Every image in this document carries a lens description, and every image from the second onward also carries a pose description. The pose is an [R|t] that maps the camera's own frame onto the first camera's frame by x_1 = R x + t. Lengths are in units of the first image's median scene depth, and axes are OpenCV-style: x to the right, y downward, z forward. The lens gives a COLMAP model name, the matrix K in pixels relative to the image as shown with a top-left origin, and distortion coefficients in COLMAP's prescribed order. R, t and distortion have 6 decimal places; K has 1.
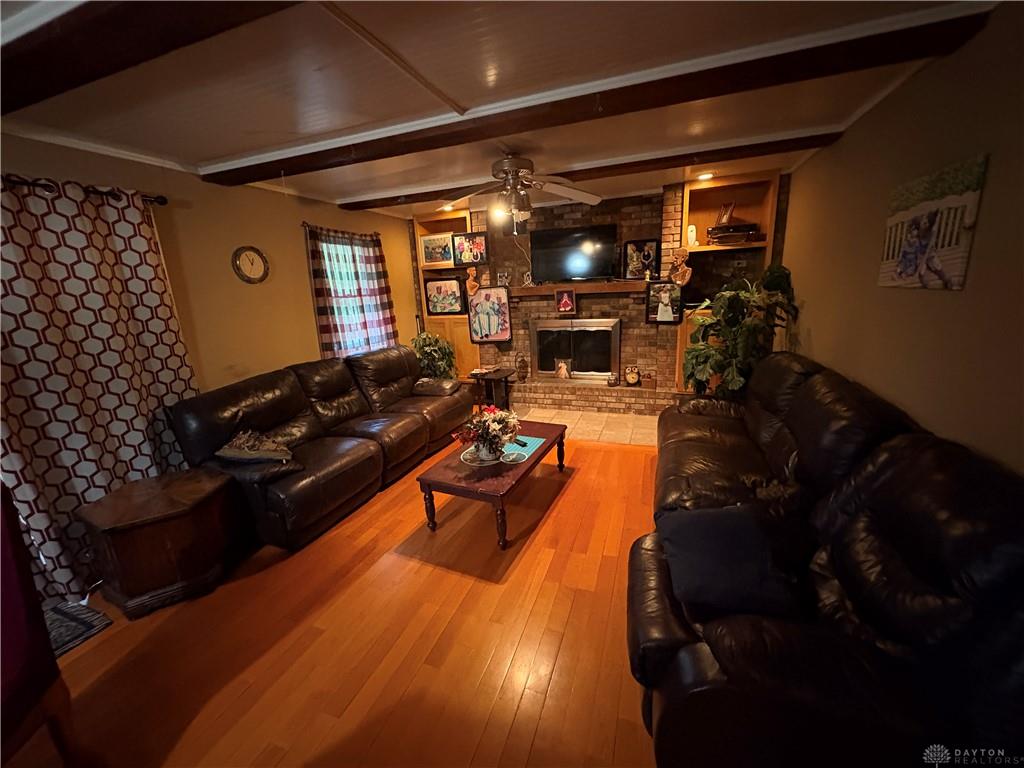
lens RADIAL K [[405.2, 0, 510.1], [0, 405.2, 383.0], [0, 0, 1]] dist [-0.001140, -0.000288]
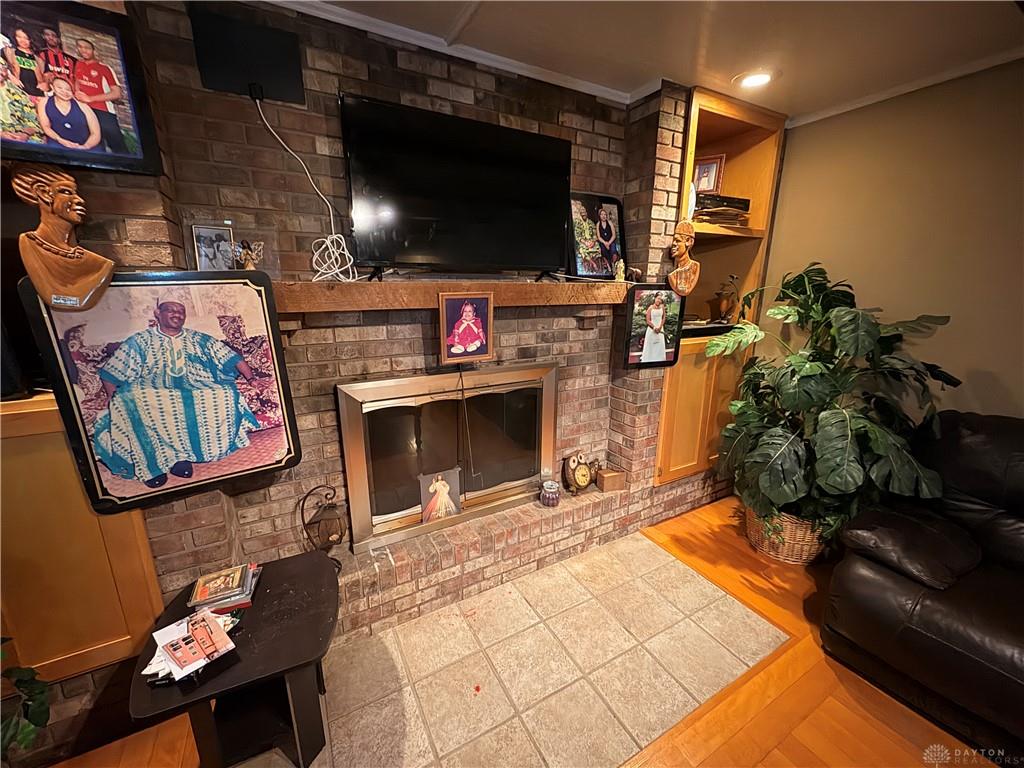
lens RADIAL K [[405.2, 0, 514.0], [0, 405.2, 385.2], [0, 0, 1]] dist [-0.001140, -0.000288]
pose [[0.652325, -0.132028, 0.746352, -0.112570], [0.151184, 0.987589, 0.042565, -0.158576], [-0.742709, 0.085071, 0.664189, 0.727921]]
